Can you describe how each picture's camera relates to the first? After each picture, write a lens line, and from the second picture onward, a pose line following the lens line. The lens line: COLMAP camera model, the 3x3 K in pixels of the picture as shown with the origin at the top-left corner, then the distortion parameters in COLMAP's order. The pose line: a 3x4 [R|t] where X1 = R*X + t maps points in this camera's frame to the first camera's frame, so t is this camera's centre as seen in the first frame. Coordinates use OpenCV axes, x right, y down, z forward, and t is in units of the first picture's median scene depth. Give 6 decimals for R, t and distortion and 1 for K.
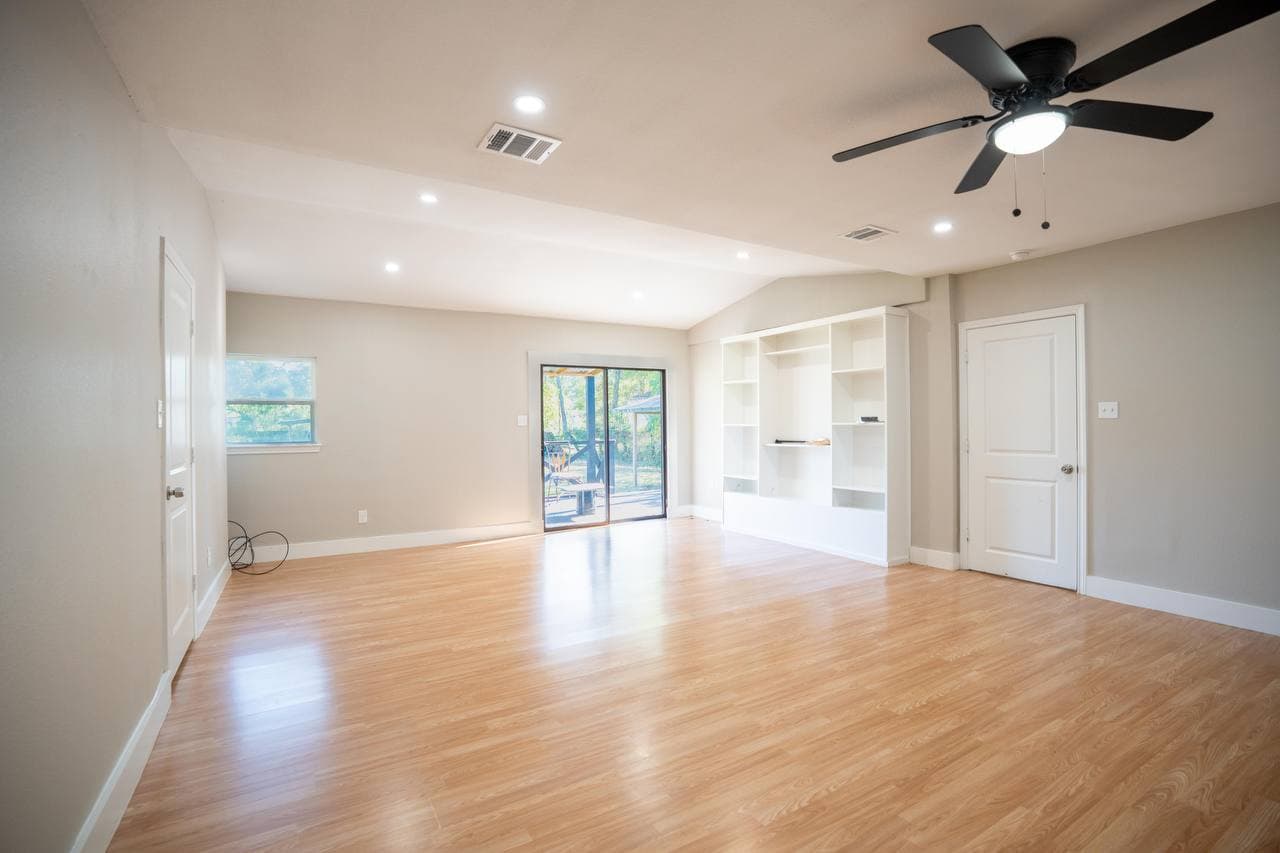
lens RADIAL K [[580.9, 0, 640.0], [0, 580.9, 426.5], [0, 0, 1]] dist [-0.065965, 0.023424]
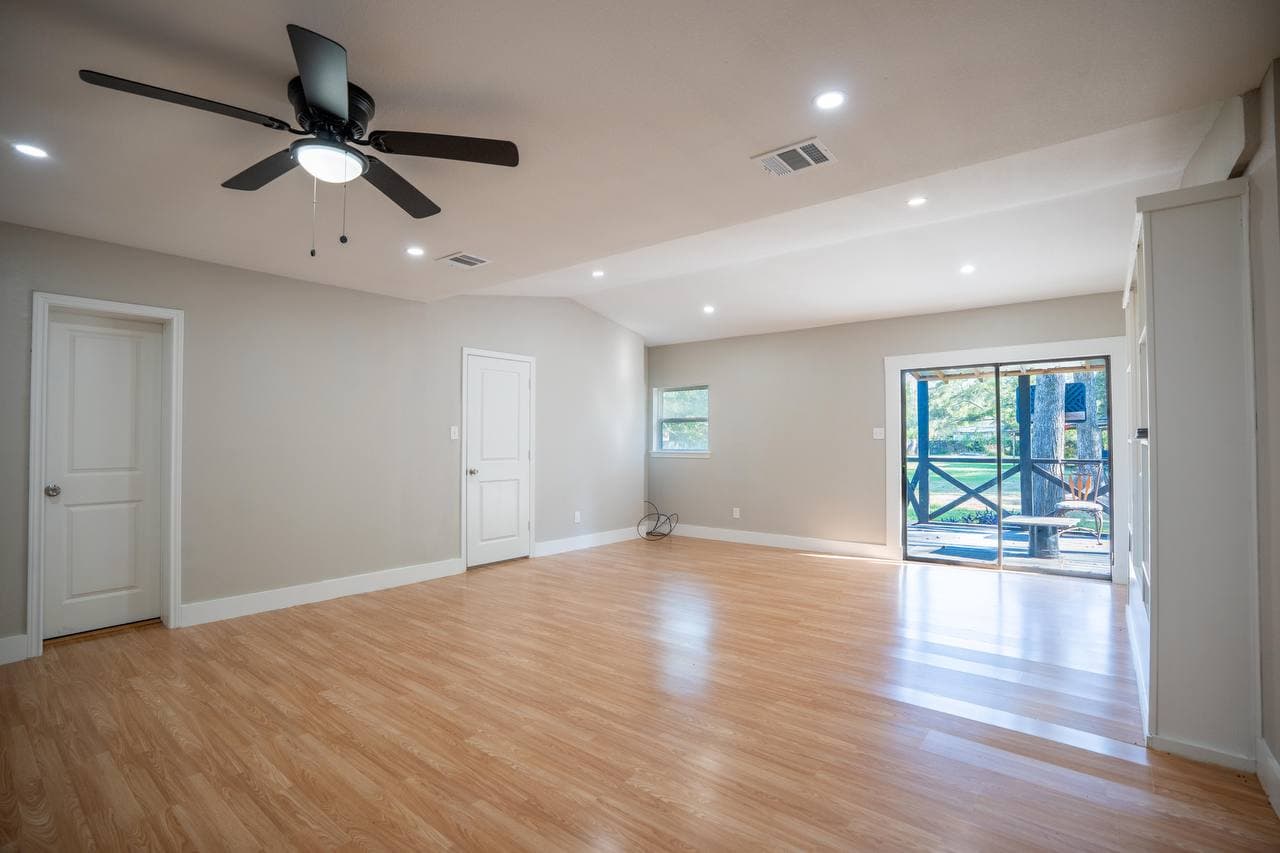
lens RADIAL K [[580.9, 0, 640.0], [0, 580.9, 426.5], [0, 0, 1]] dist [-0.065965, 0.023424]
pose [[0.357157, -0.011408, -0.933975, 1.137094], [-0.002980, 0.999906, -0.013353, -0.016296], [0.934040, 0.007553, 0.357090, 0.709327]]
